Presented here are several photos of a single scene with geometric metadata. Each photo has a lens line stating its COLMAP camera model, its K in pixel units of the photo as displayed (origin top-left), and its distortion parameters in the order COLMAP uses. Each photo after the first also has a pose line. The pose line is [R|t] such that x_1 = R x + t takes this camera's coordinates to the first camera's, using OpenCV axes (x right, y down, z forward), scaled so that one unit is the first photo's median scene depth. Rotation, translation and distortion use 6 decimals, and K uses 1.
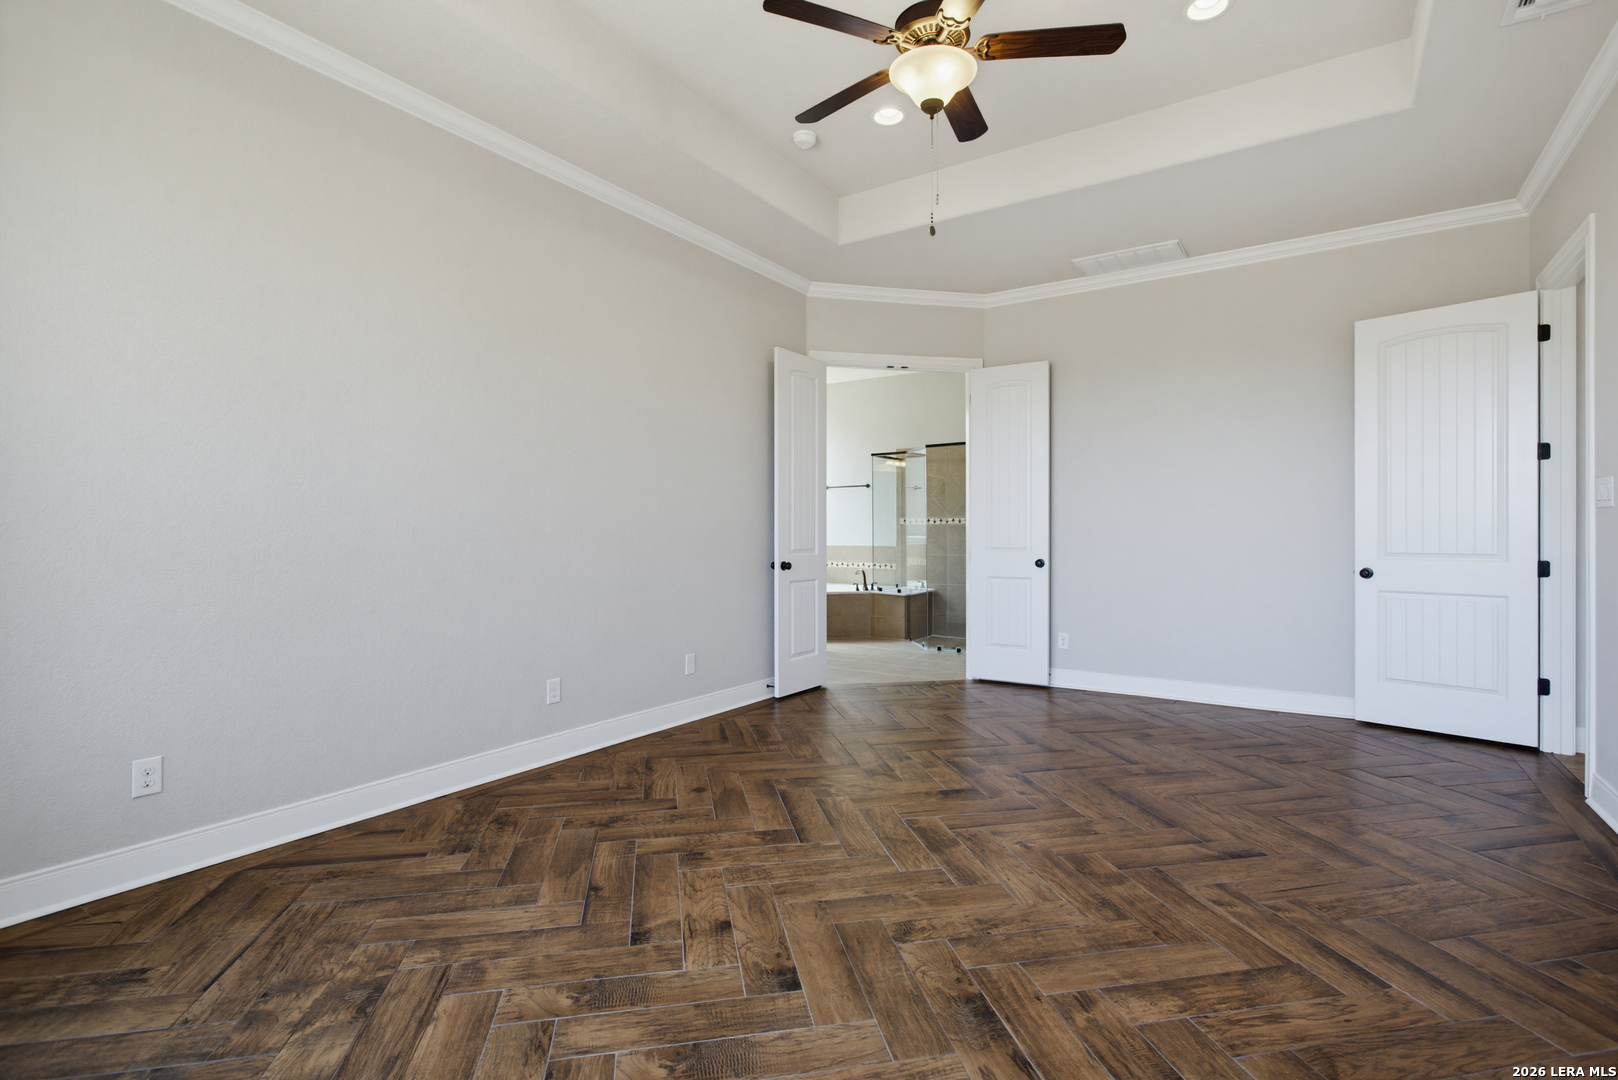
lens RADIAL K [[768.4, 0, 810.3], [0, 768.4, 533.8], [0, 0, 1]] dist [-0.007715, 0.000949]
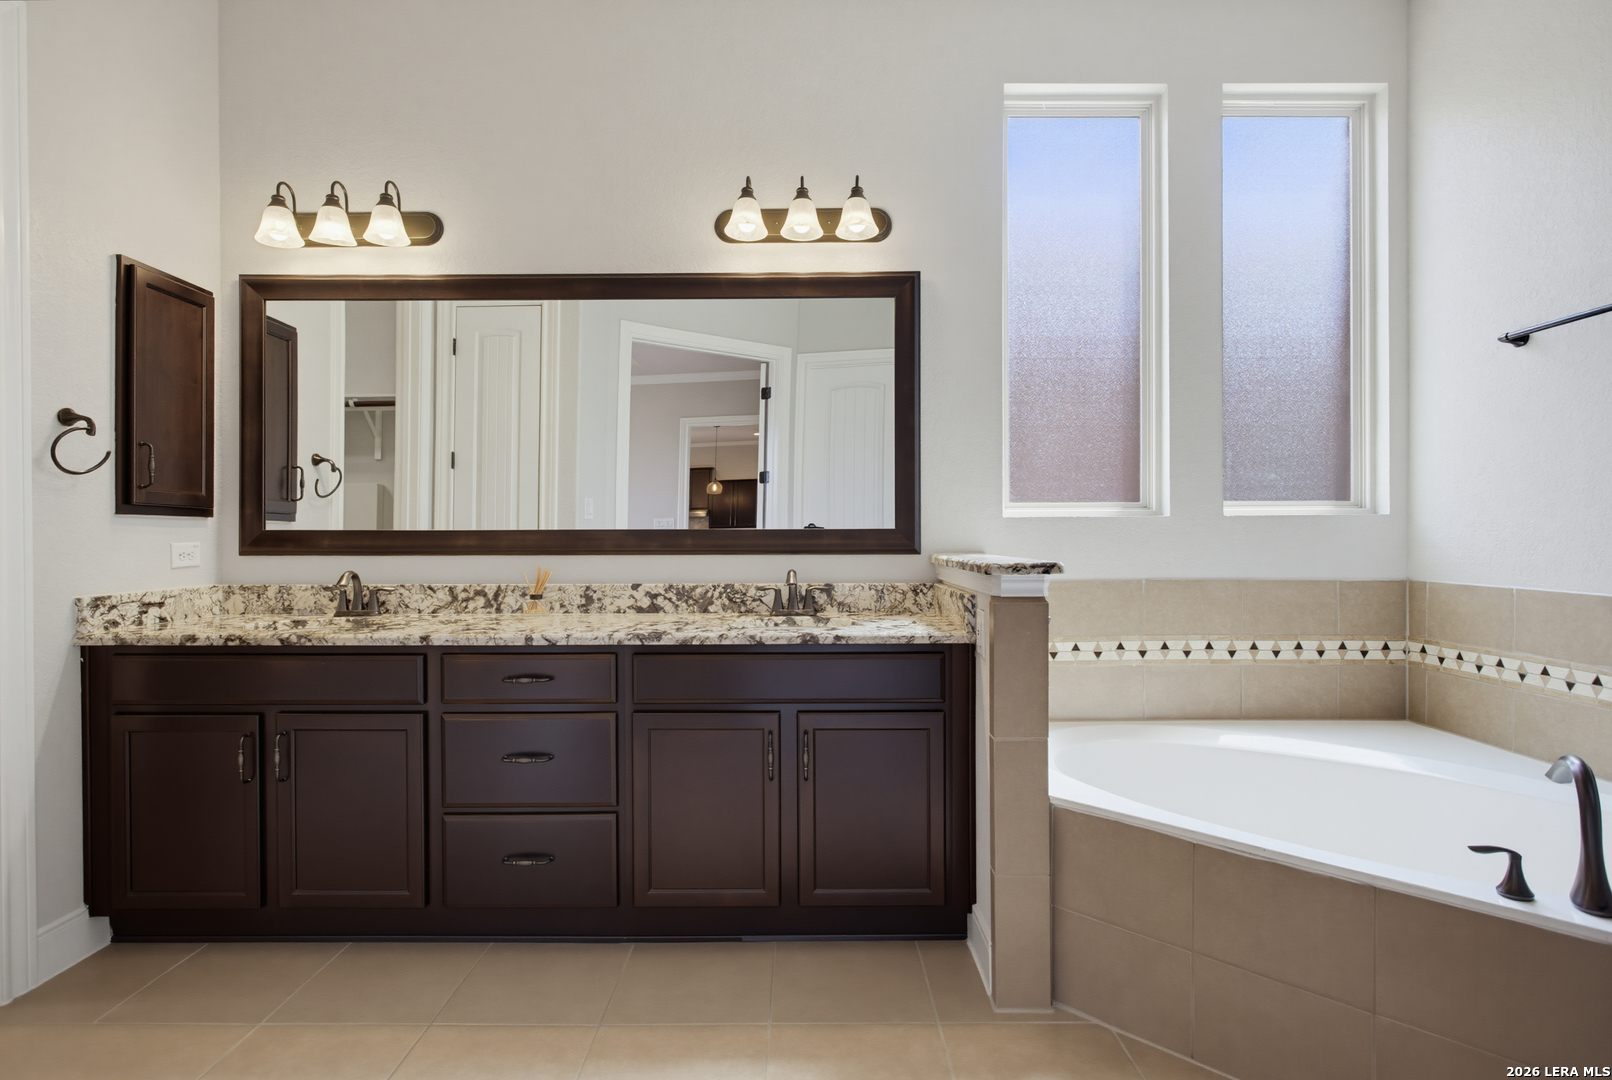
lens RADIAL K [[824.9, 0, 806.0], [0, 824.9, 540.0], [0, 0, 1]] dist [-0.008089, 0.001636]
pose [[0.554324, 0.002463, -0.832298, 0.315971], [0.002593, 0.999986, 0.004686, -0.005344], [0.832297, -0.004755, 0.554309, 2.023508]]
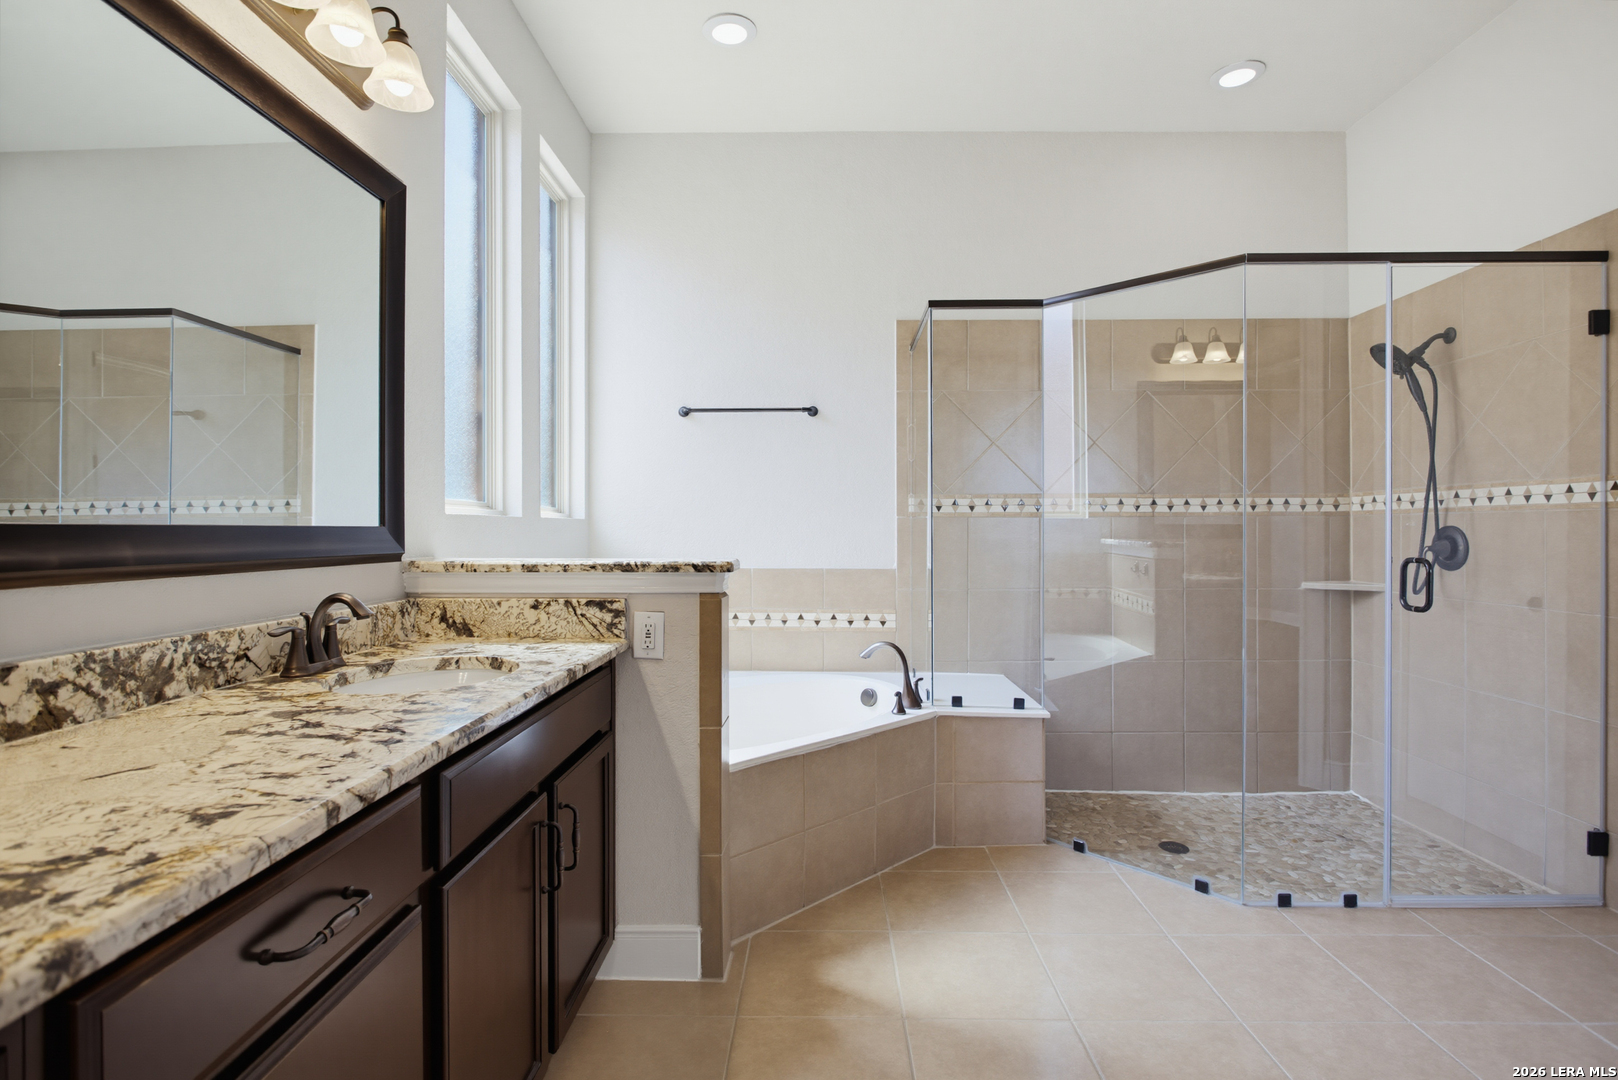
lens RADIAL K [[781.0, 0, 816.4], [0, 781.0, 534.4], [0, 0, 1]] dist [-0.010476, 0.001104]
pose [[0.838738, -0.002949, 0.544527, -0.383272], [0.000615, 0.999990, 0.004468, -0.009192], [-0.544535, -0.003413, 0.838731, 1.921574]]
